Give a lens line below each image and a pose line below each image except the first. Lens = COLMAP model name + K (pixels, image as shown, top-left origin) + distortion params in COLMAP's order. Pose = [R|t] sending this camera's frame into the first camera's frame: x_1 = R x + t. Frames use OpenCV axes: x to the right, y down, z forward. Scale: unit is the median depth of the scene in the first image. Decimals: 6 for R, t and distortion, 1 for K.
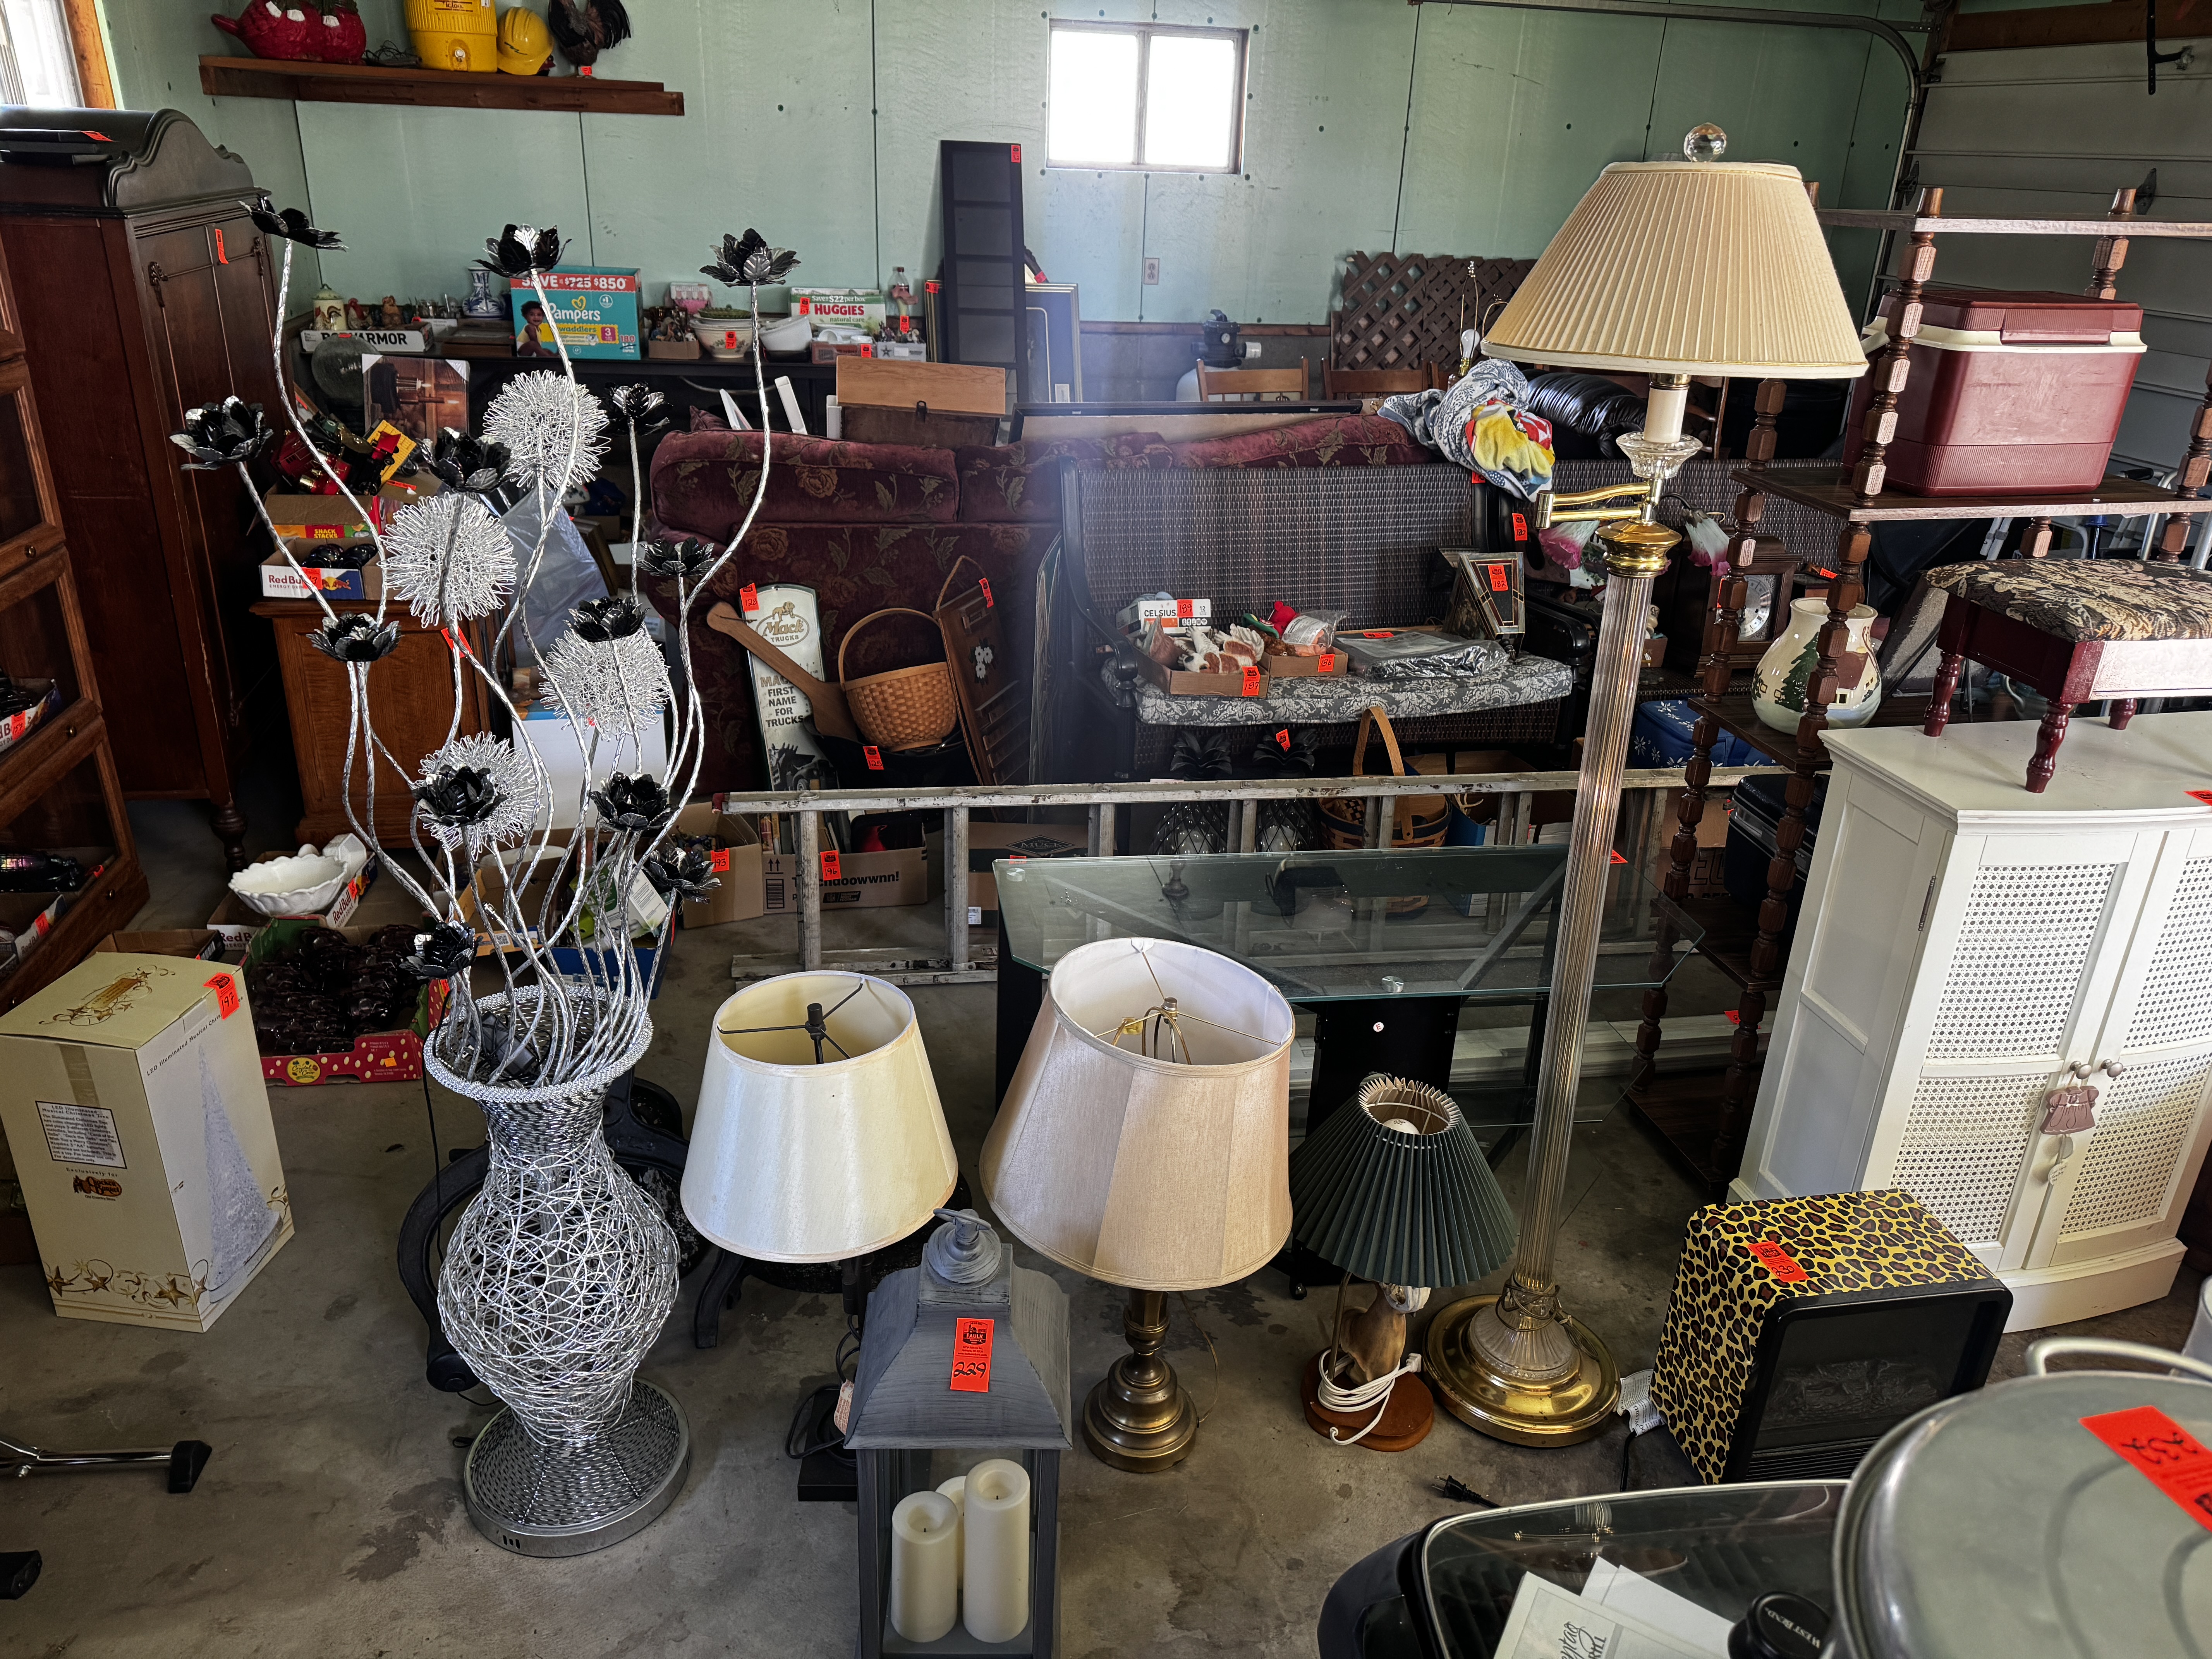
lens RADIAL K [[1608.2, 0, 1099.1], [0, 1608.2, 827.8], [0, 0, 1]] dist [0.024287, -0.034359]
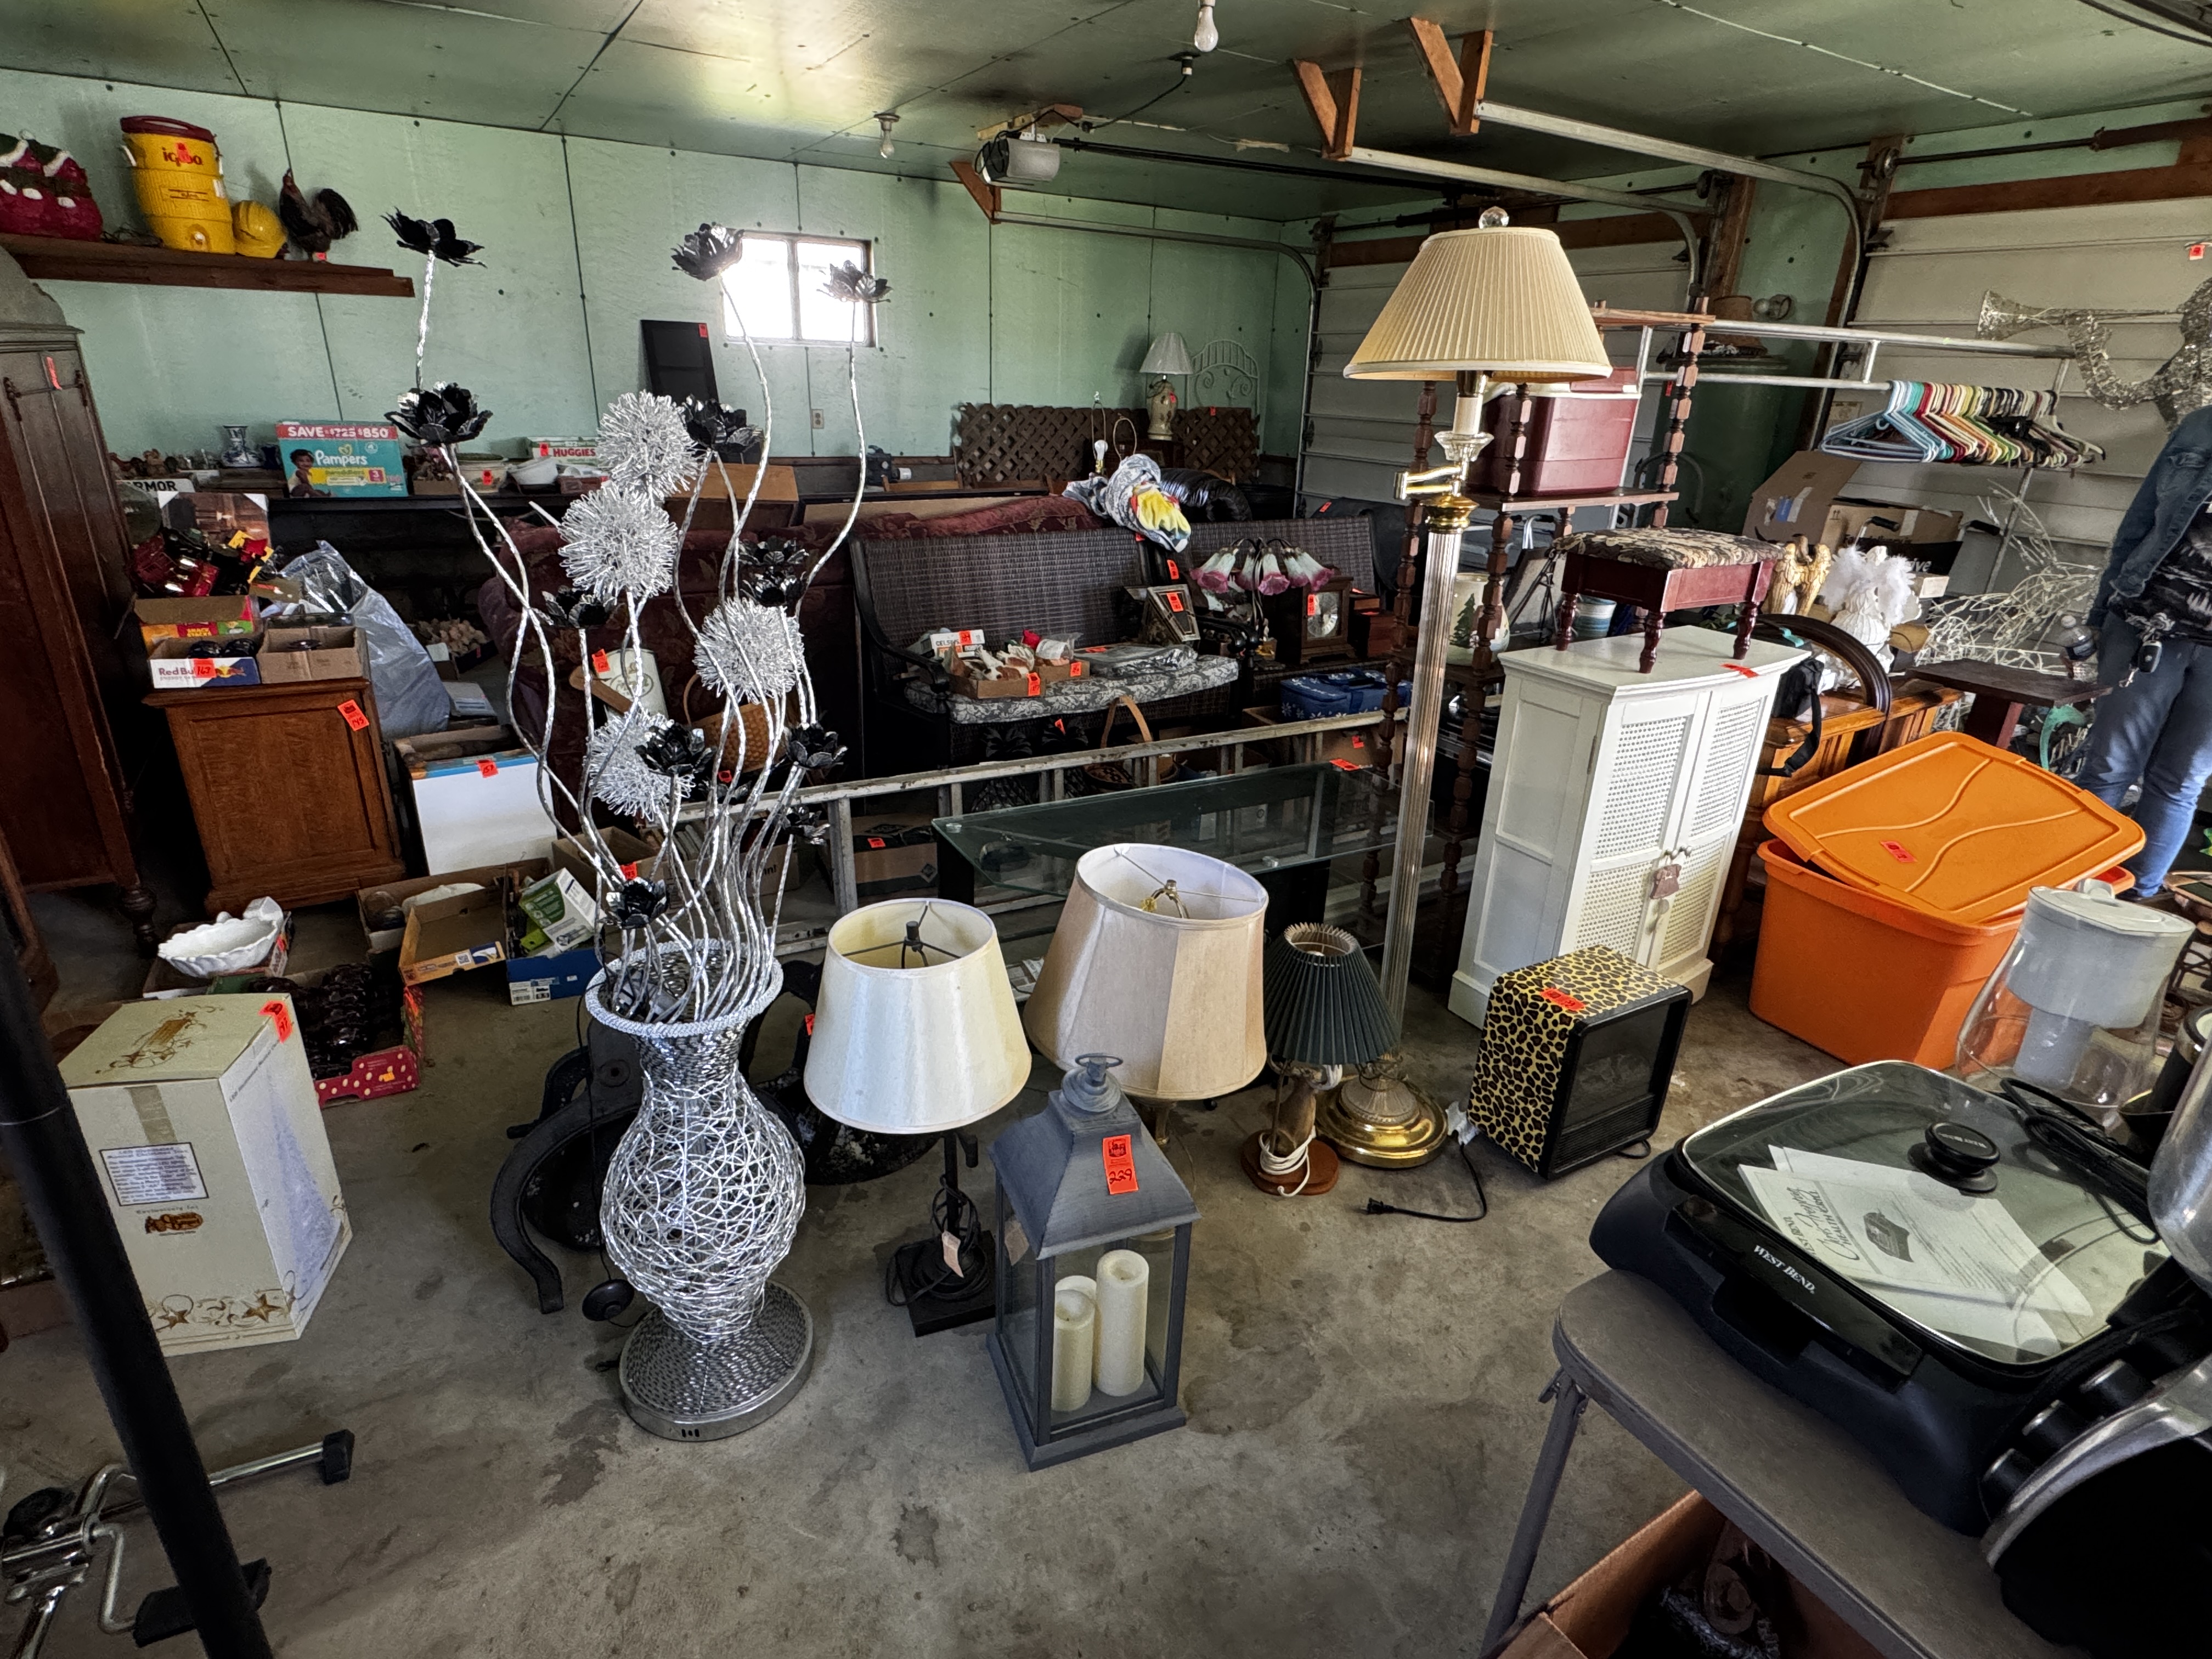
lens RADIAL K [[1159.1, 0, 1099.4], [0, 1159.1, 830.9], [0, 0, 1]] dist [-0.009259, 0.003091]
pose [[0.942258, -0.128108, 0.309415, -0.240250], [0.133087, 0.991091, 0.005056, 0.045356], [-0.307306, 0.036415, 0.950914, 0.099090]]
